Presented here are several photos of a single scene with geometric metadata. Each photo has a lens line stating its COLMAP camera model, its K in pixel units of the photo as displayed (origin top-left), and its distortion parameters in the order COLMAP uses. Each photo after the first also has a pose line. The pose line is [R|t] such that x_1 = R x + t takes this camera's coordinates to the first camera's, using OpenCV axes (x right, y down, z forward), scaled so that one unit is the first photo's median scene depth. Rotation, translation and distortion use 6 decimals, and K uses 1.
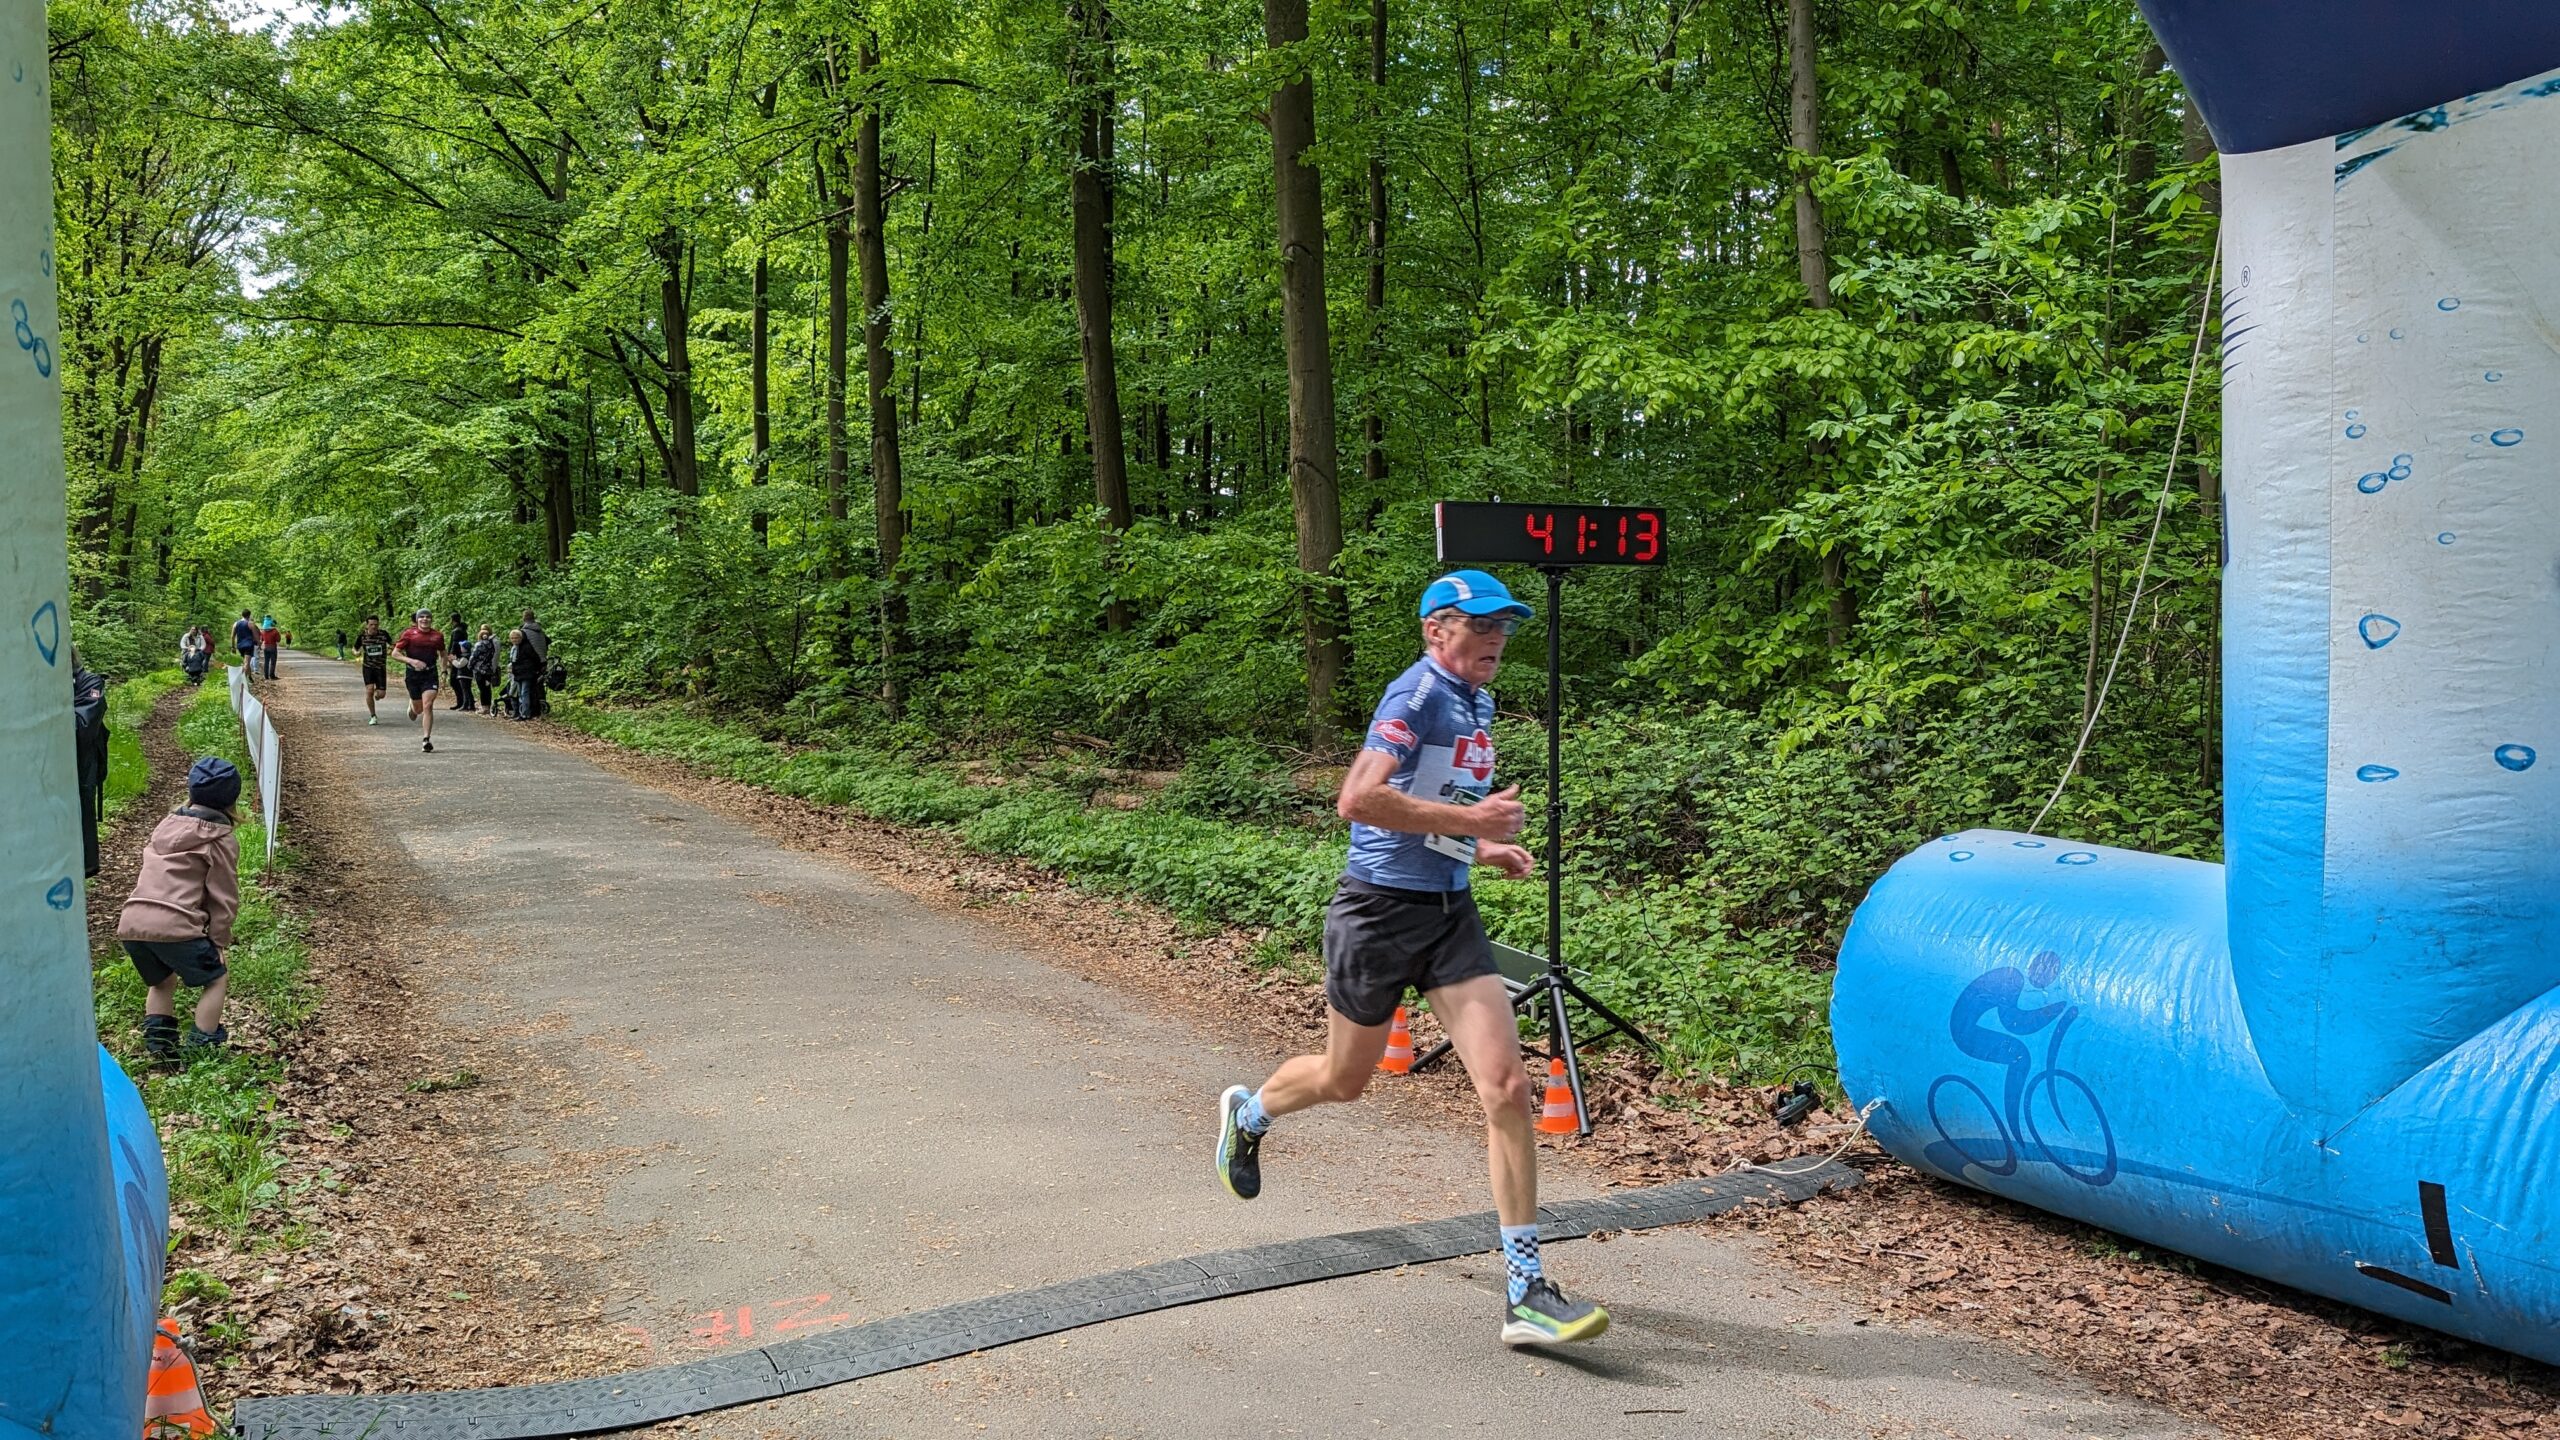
lens RADIAL K [[1812.6, 0, 1292.9], [0, 1812.6, 710.4], [0, 0, 1]] dist [0.002672, -0.000254]
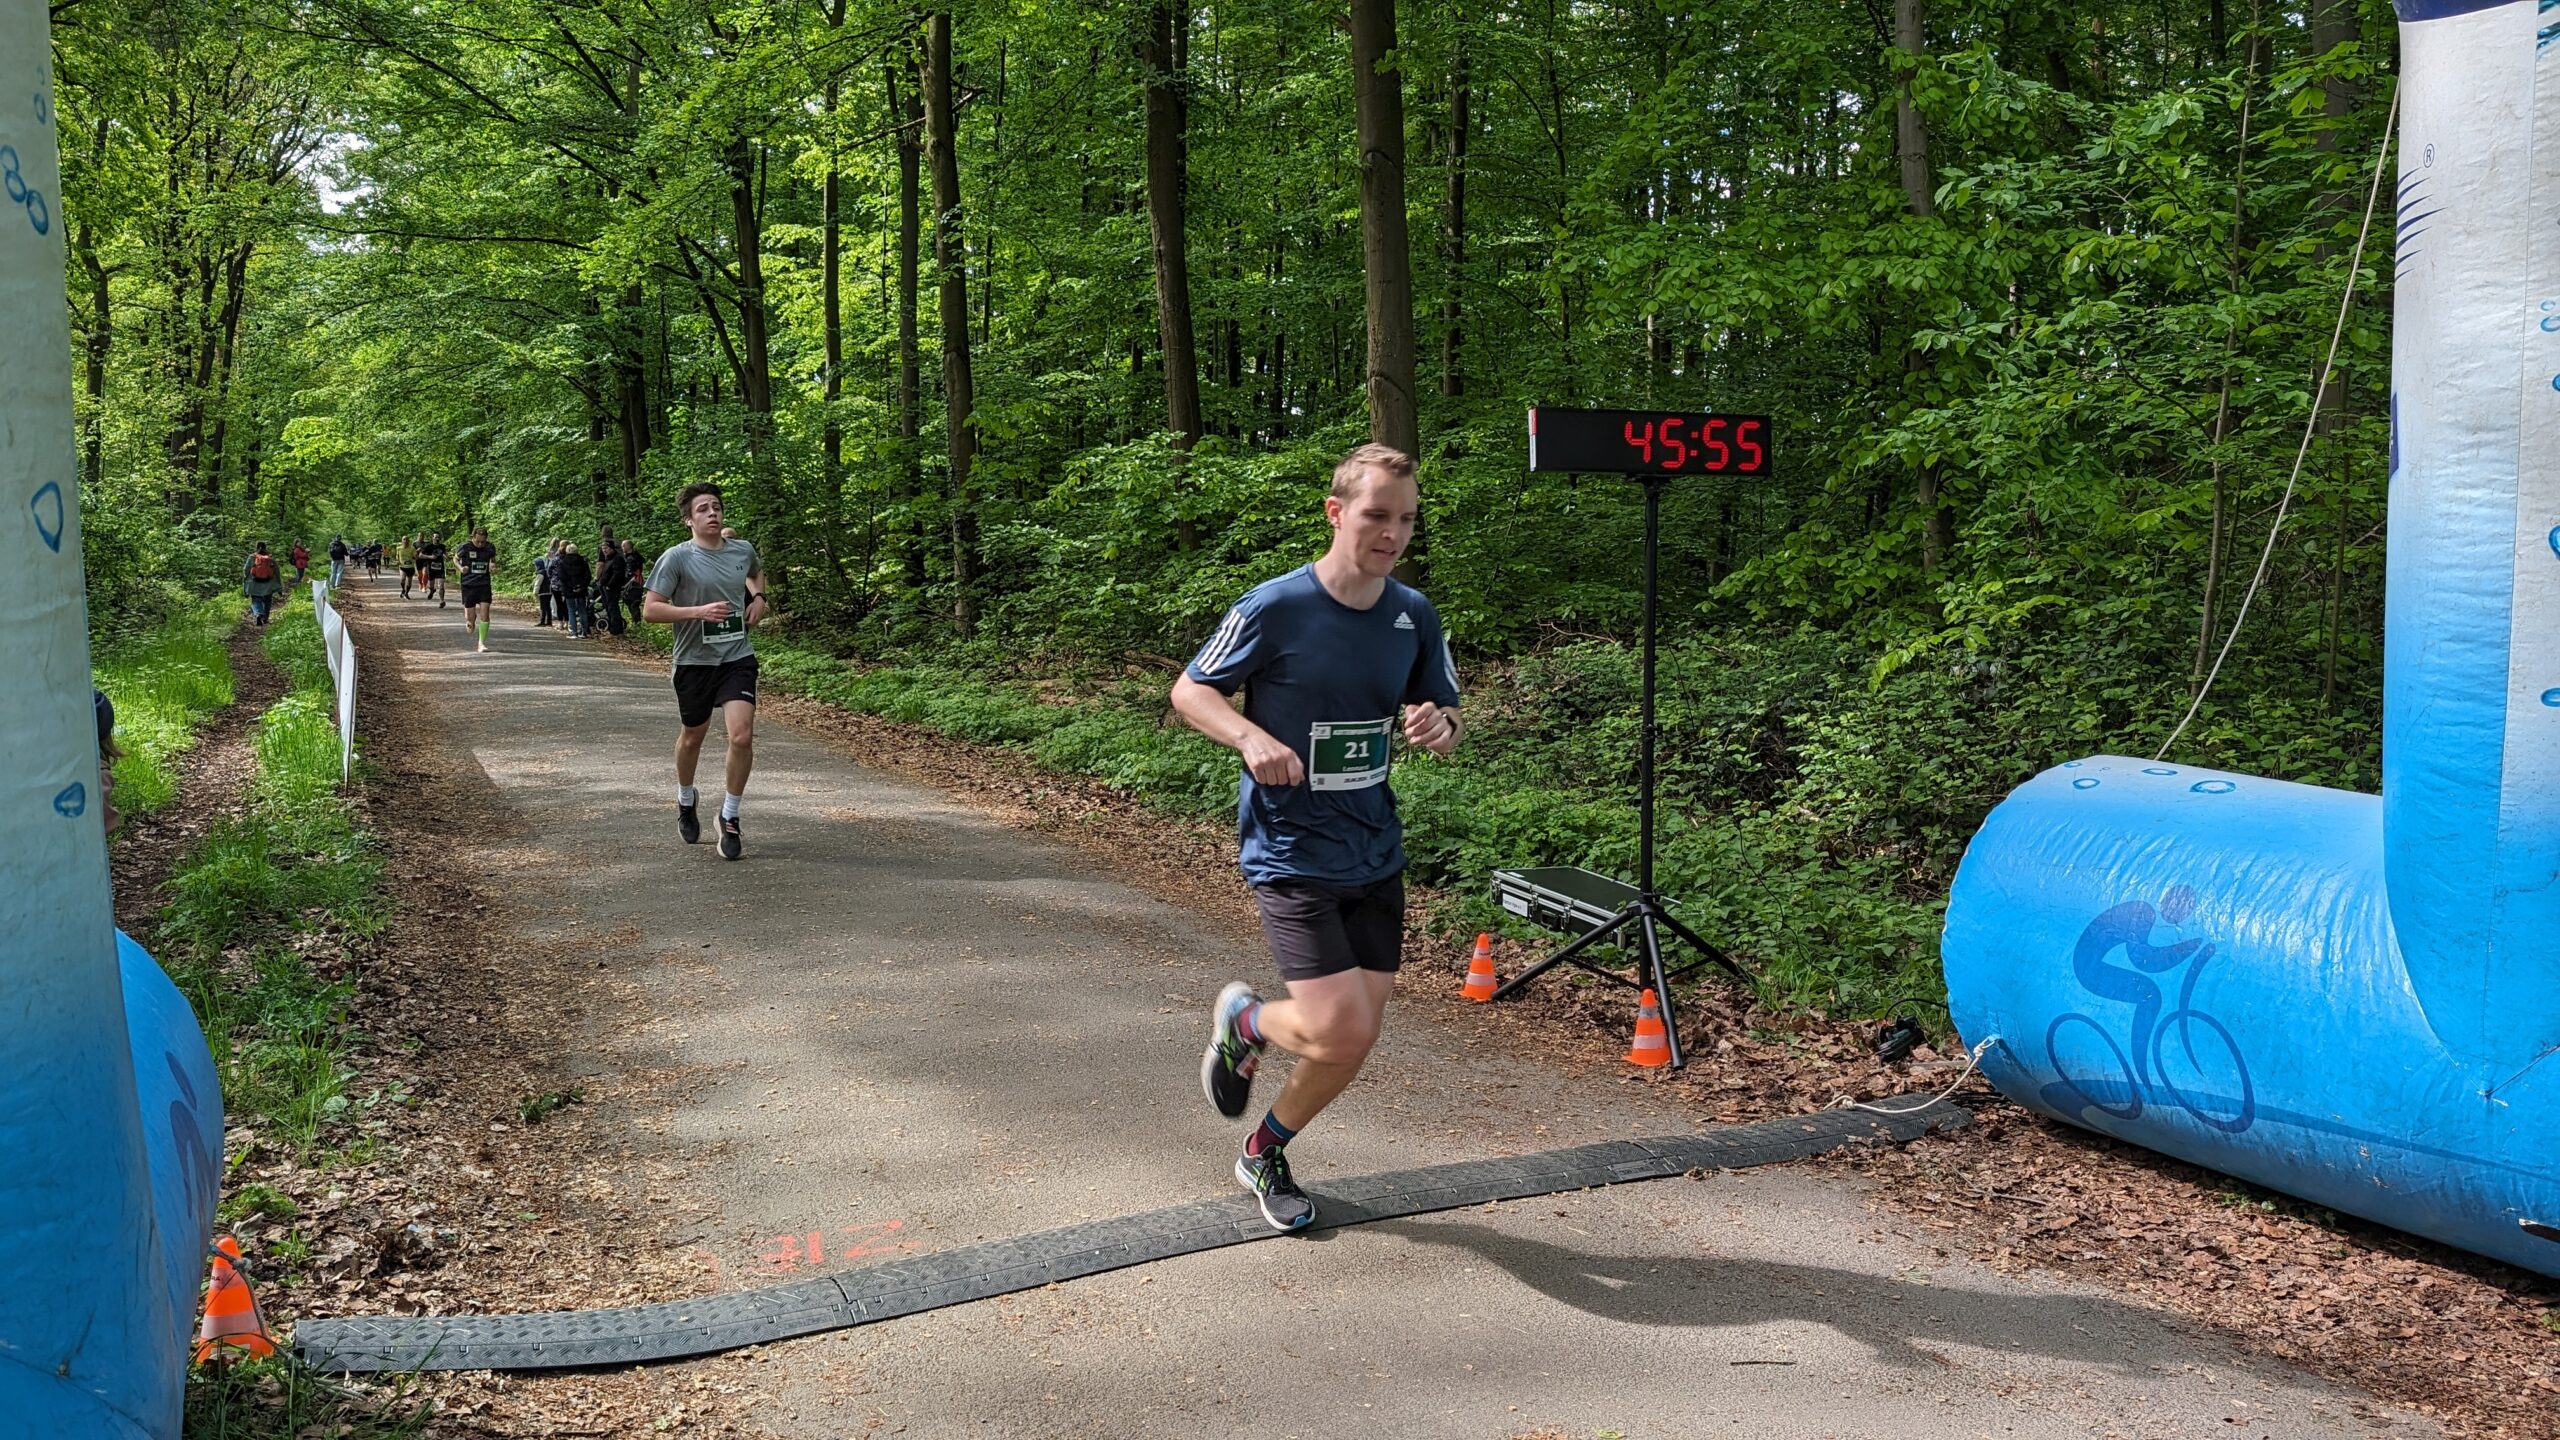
lens RADIAL K [[1812.6, 0, 1292.9], [0, 1812.6, 710.4], [0, 0, 1]] dist [0.002672, -0.000254]
pose [[0.999248, 0.008456, -0.037828, -0.006306], [-0.006835, 0.999061, 0.042785, 0.003188], [0.038154, -0.042494, 0.998368, 0.027799]]
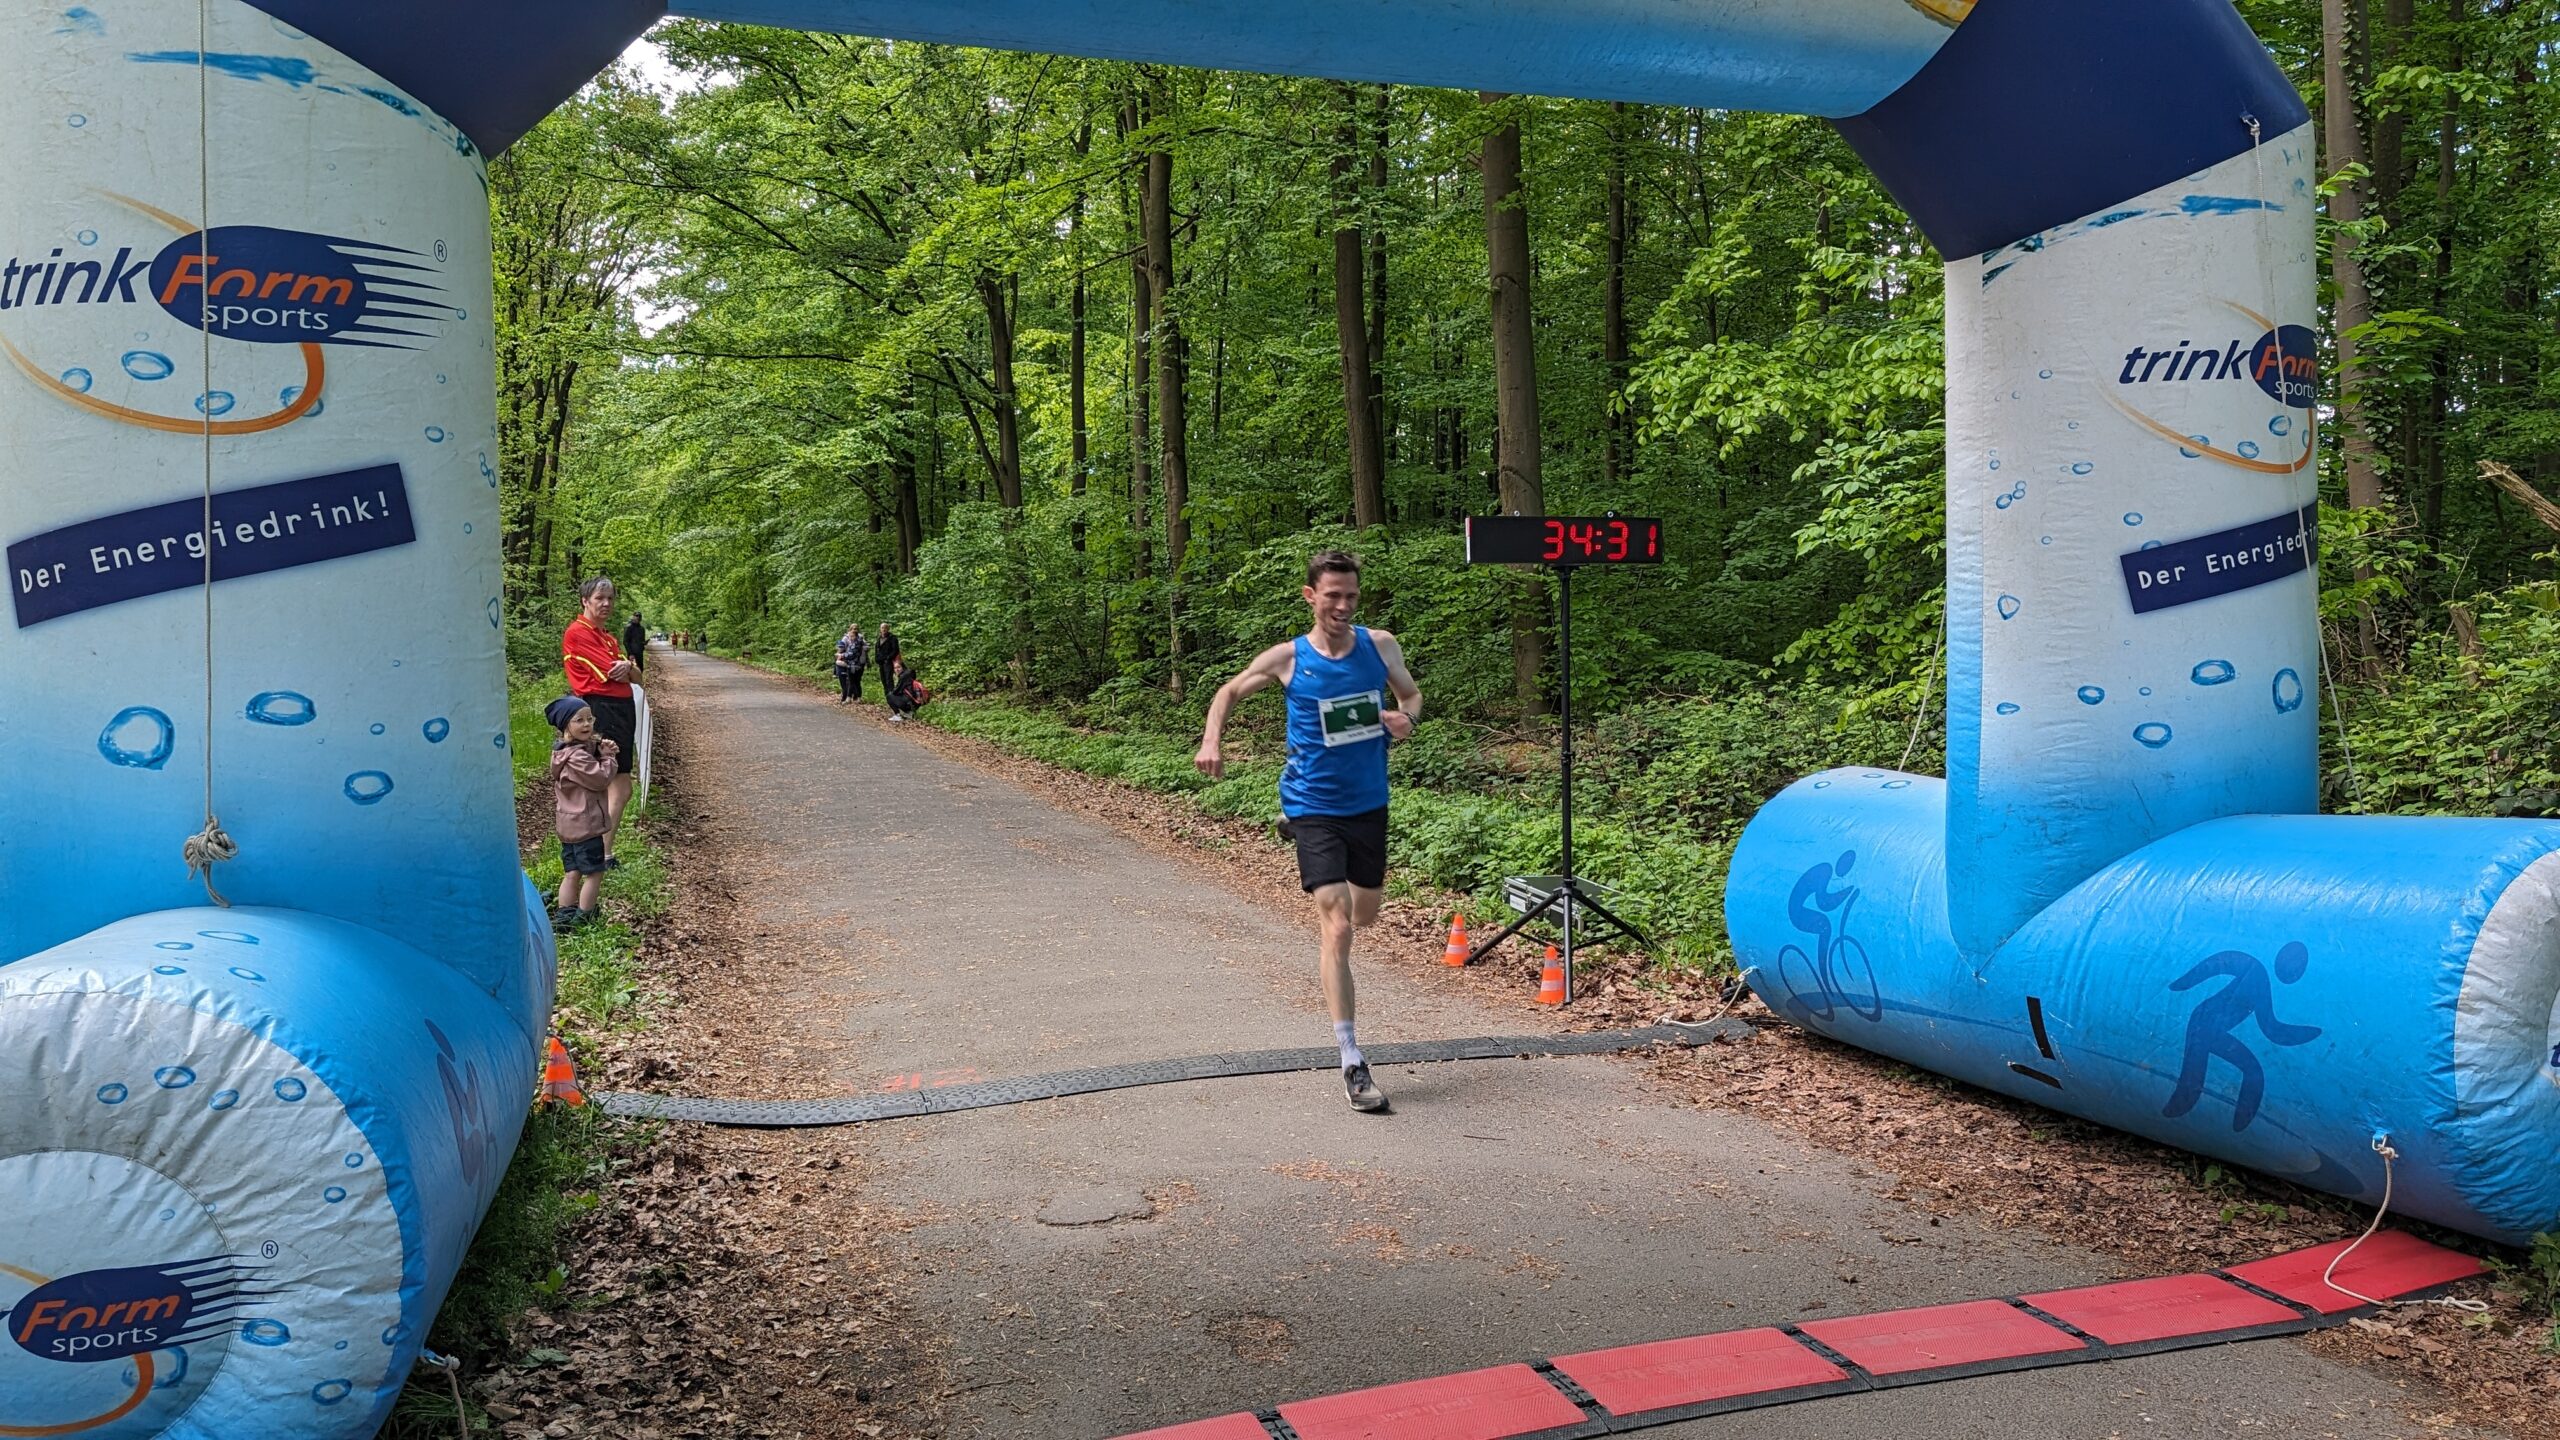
lens RADIAL K [[1806.4, 0, 1335.6], [0, 1806.4, 714.5], [0, 0, 1]] dist [0.005955, -0.001271]
pose [[0.987339, 0.002193, -0.158610, 0.150713], [-0.001722, 0.999994, 0.003111, 0.017587], [0.158616, -0.002798, 0.987336, -0.225702]]
